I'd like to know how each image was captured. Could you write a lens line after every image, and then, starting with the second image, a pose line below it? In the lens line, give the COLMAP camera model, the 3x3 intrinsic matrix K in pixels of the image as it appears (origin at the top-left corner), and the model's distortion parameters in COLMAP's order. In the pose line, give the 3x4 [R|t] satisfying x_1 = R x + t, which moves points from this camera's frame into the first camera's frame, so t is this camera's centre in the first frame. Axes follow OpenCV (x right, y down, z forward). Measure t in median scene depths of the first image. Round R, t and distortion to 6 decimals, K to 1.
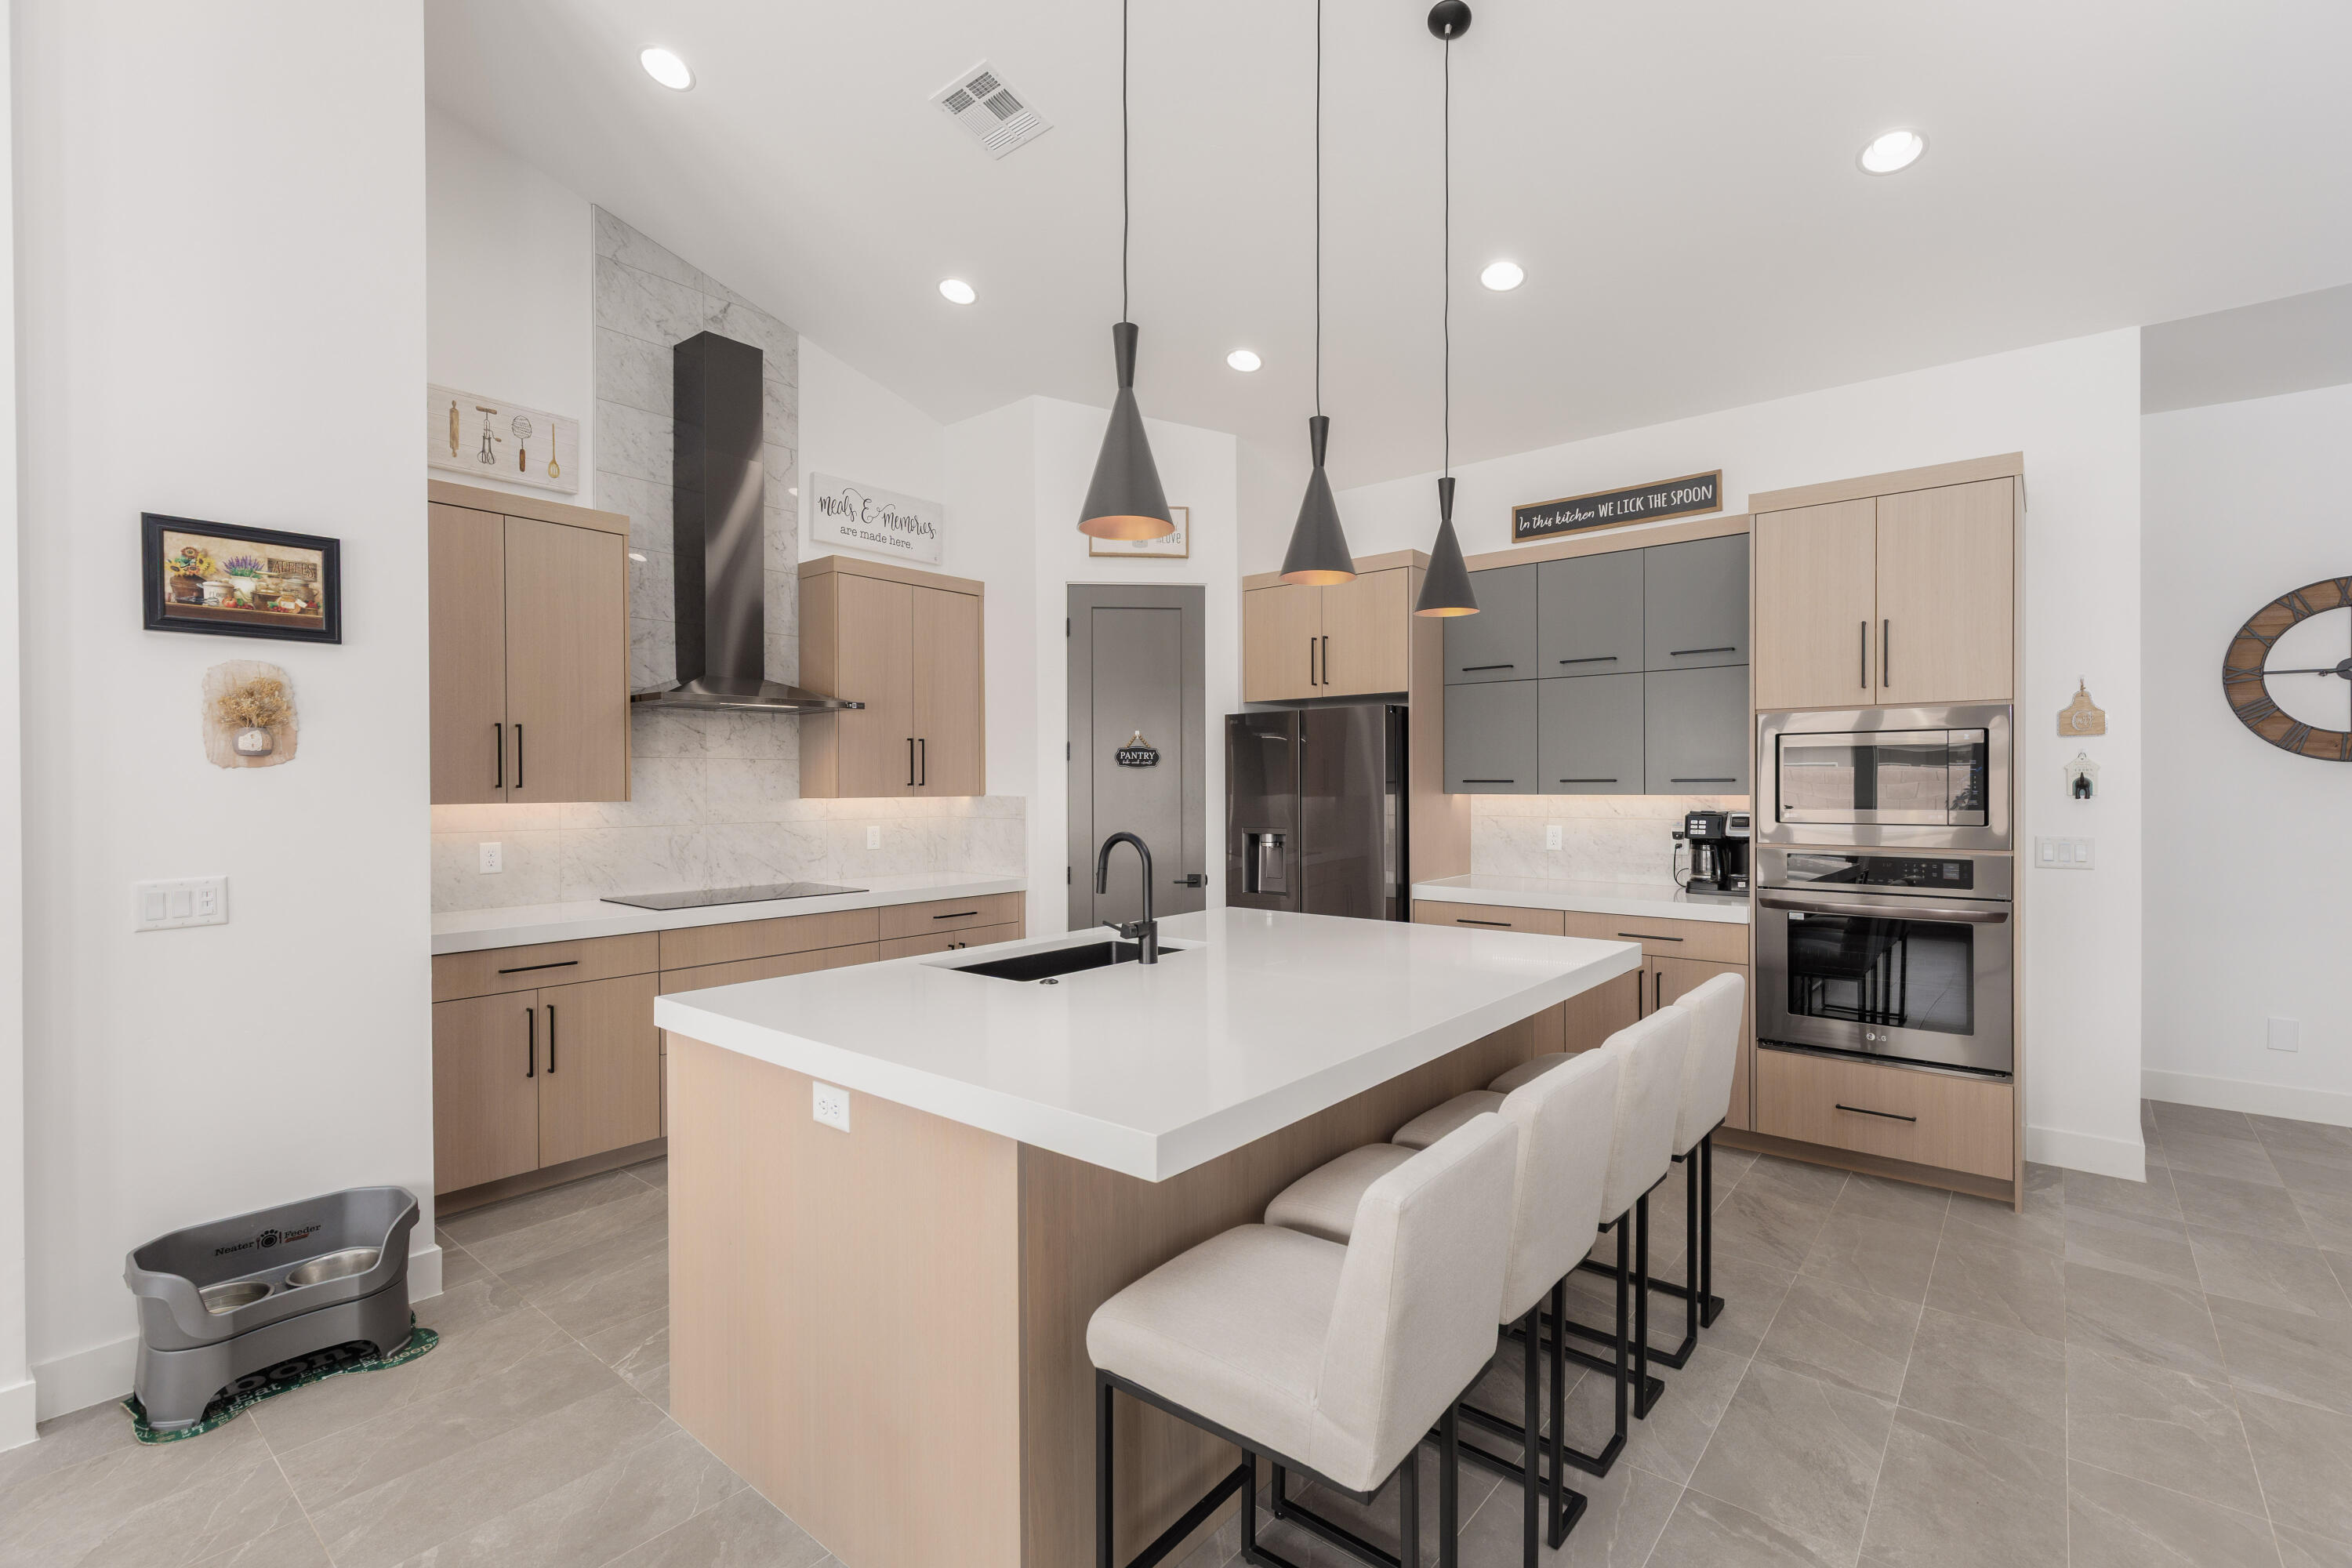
lens RADIAL K [[1052.5, 0, 1186.2], [0, 1052.5, 786.4], [0, 0, 1]] dist [0.008000, -0.000395]
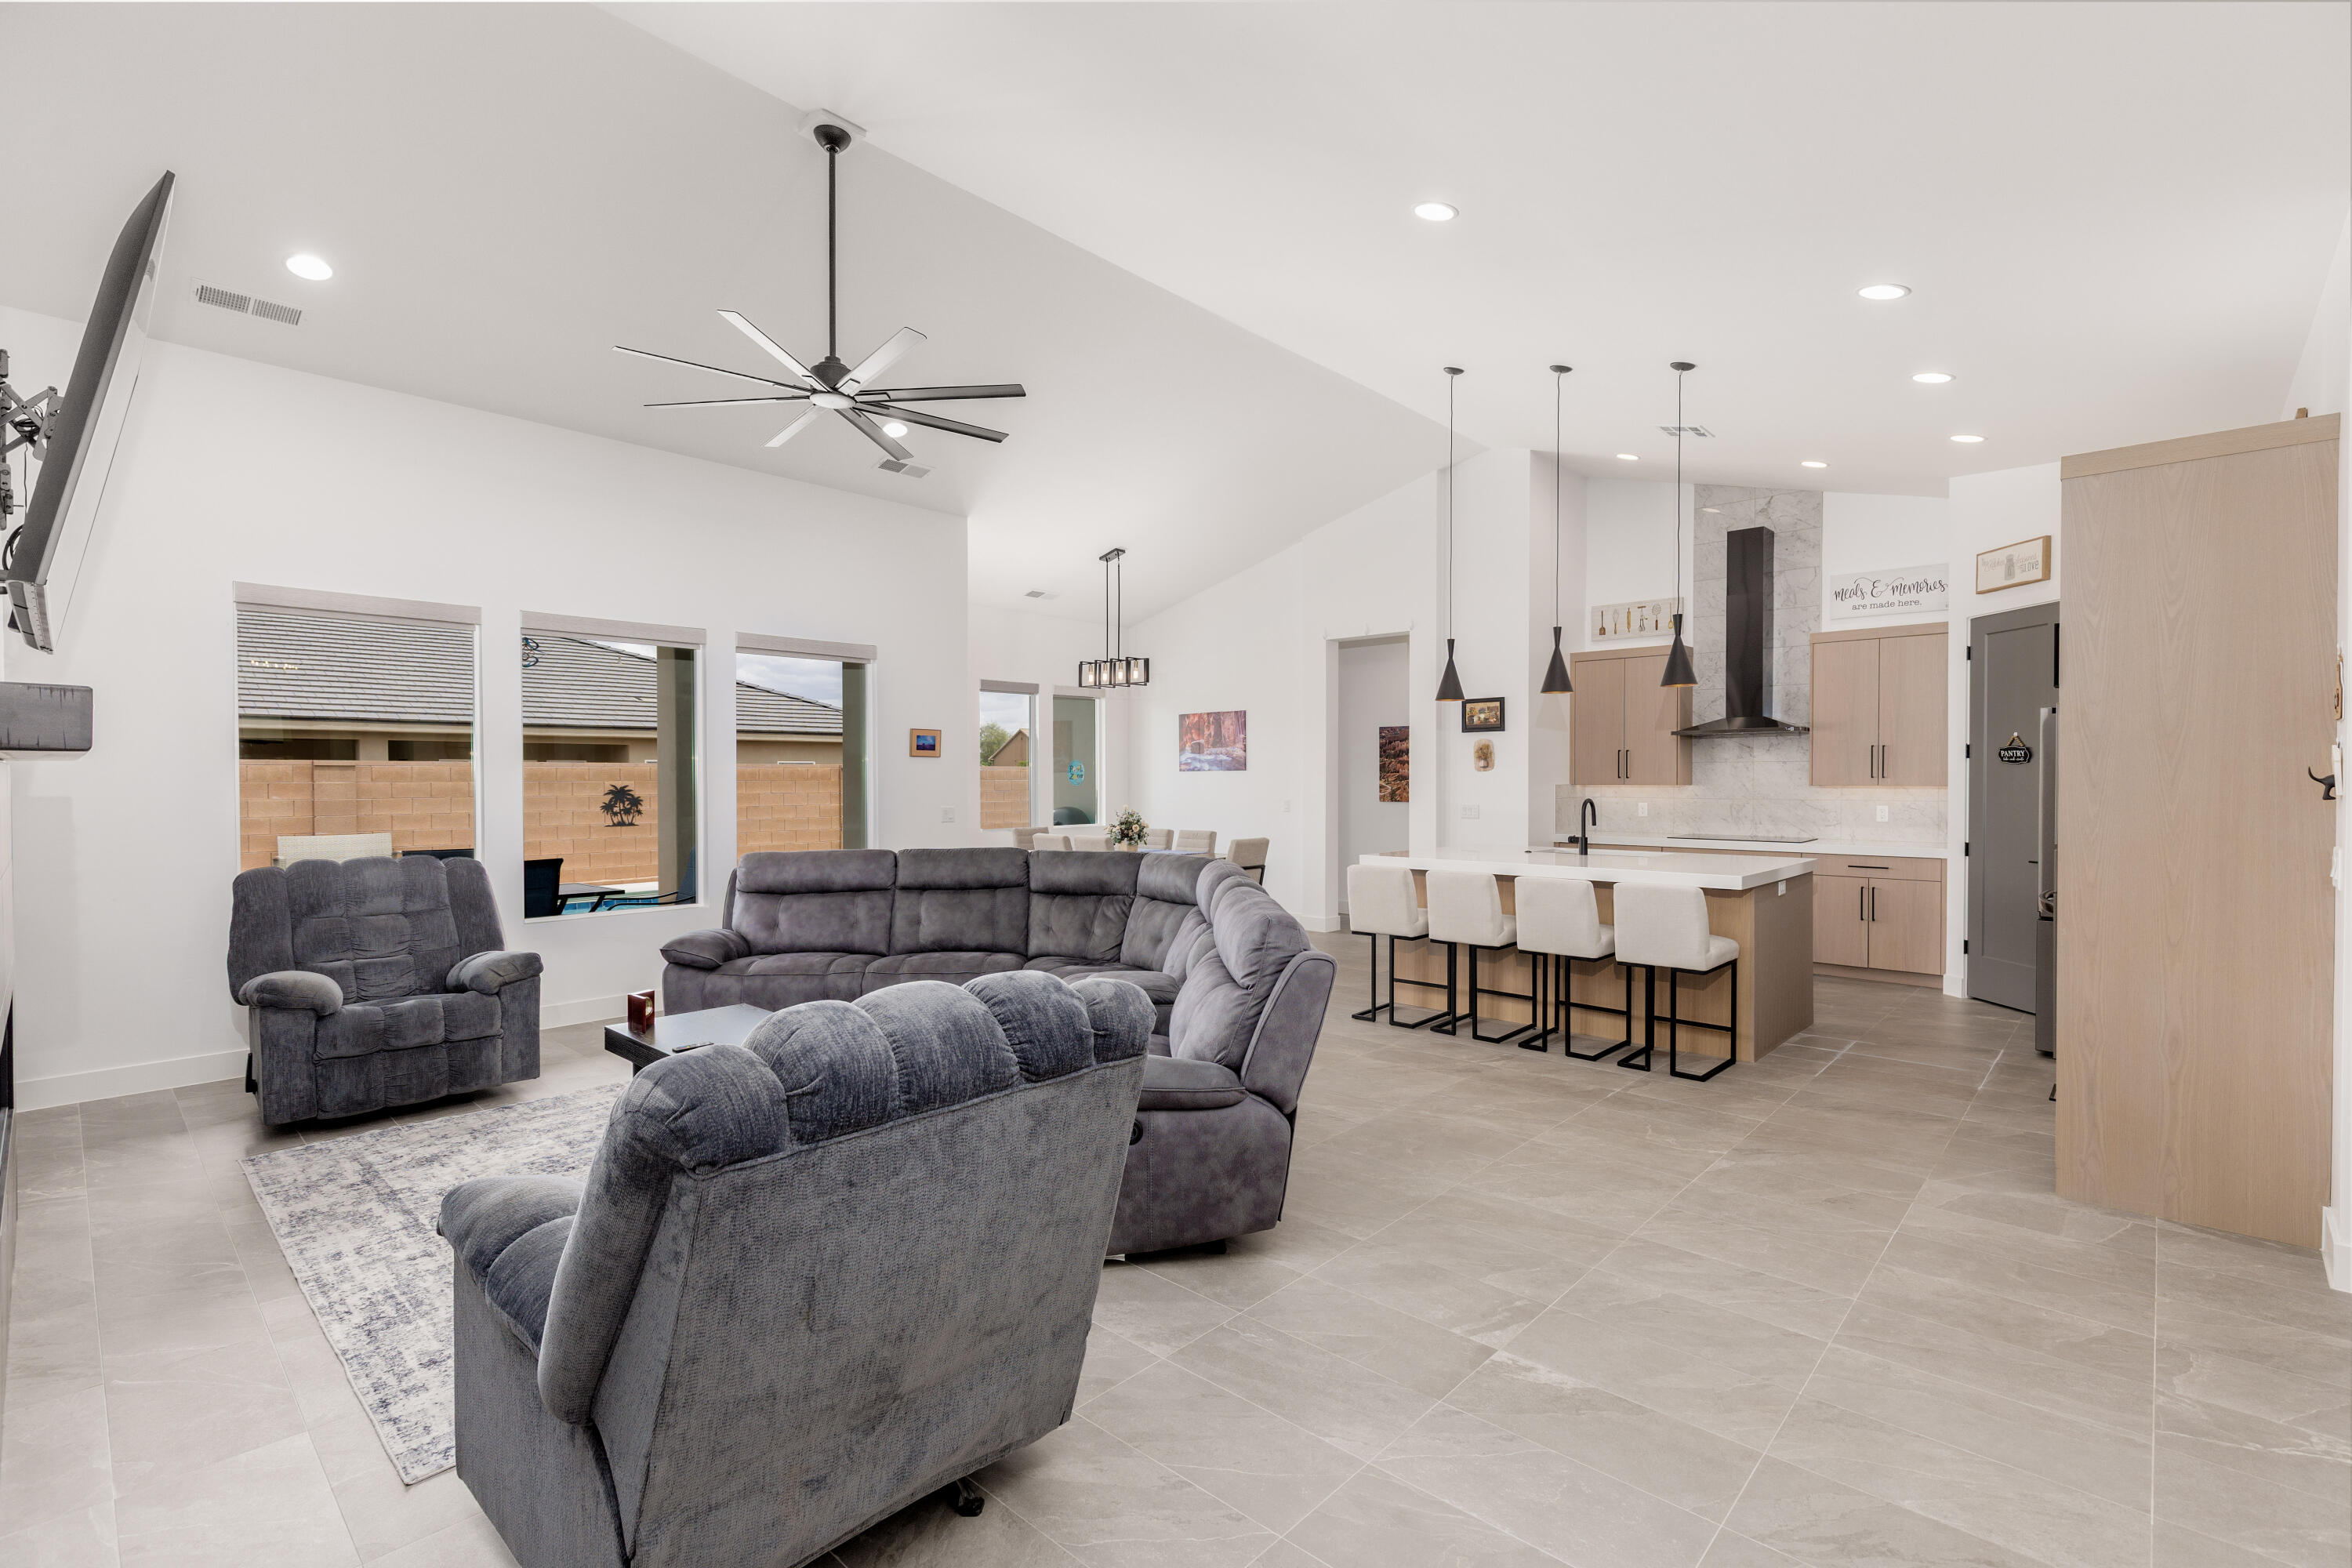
lens RADIAL K [[1052.5, 0, 1186.8], [0, 1052.5, 789.1], [0, 0, 1]] dist [0.008000, -0.000395]
pose [[-0.057993, 0.014962, -0.998205, 1.396624], [-0.002117, 0.999884, 0.015110, -0.005964], [0.998315, 0.002990, -0.057954, 0.157636]]
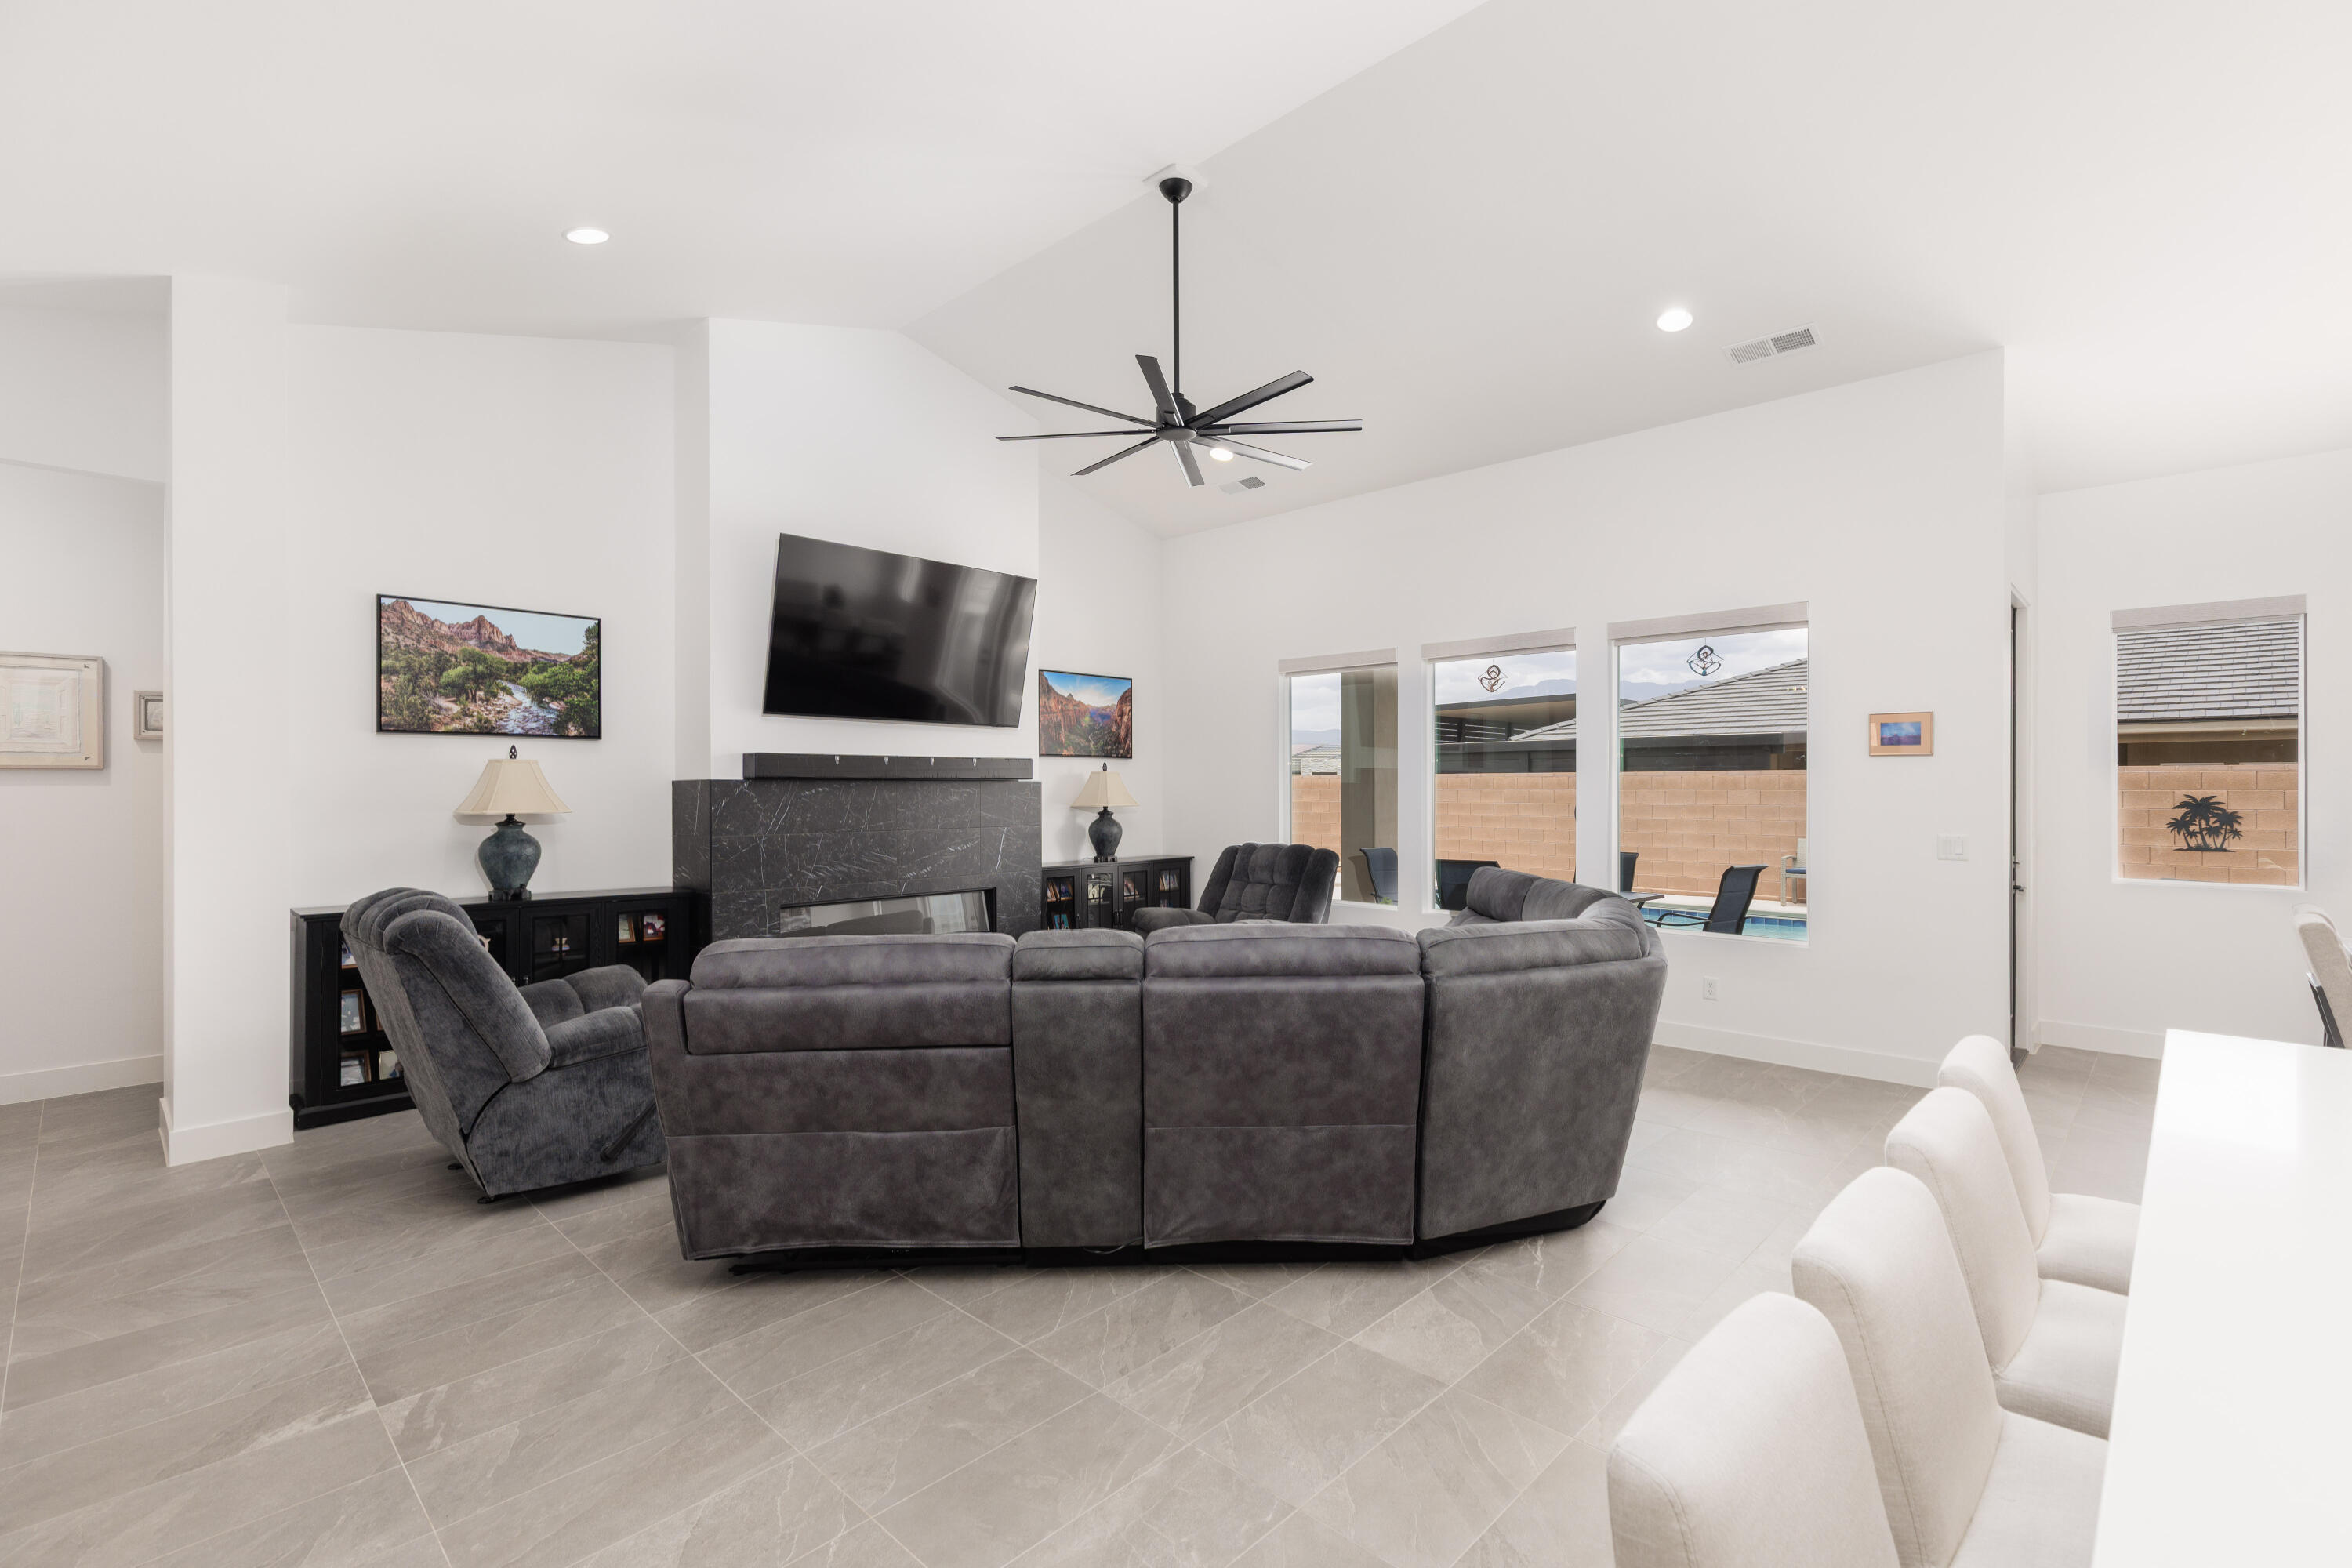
lens RADIAL K [[1052.5, 0, 1197.7], [0, 1052.5, 785.5], [0, 0, 1]] dist [0.008000, -0.000395]
pose [[-0.997390, 0.001891, 0.072171, 0.374915], [0.002369, 0.999976, 0.006537, -0.009412], [-0.072157, 0.006691, -0.997371, 0.790858]]
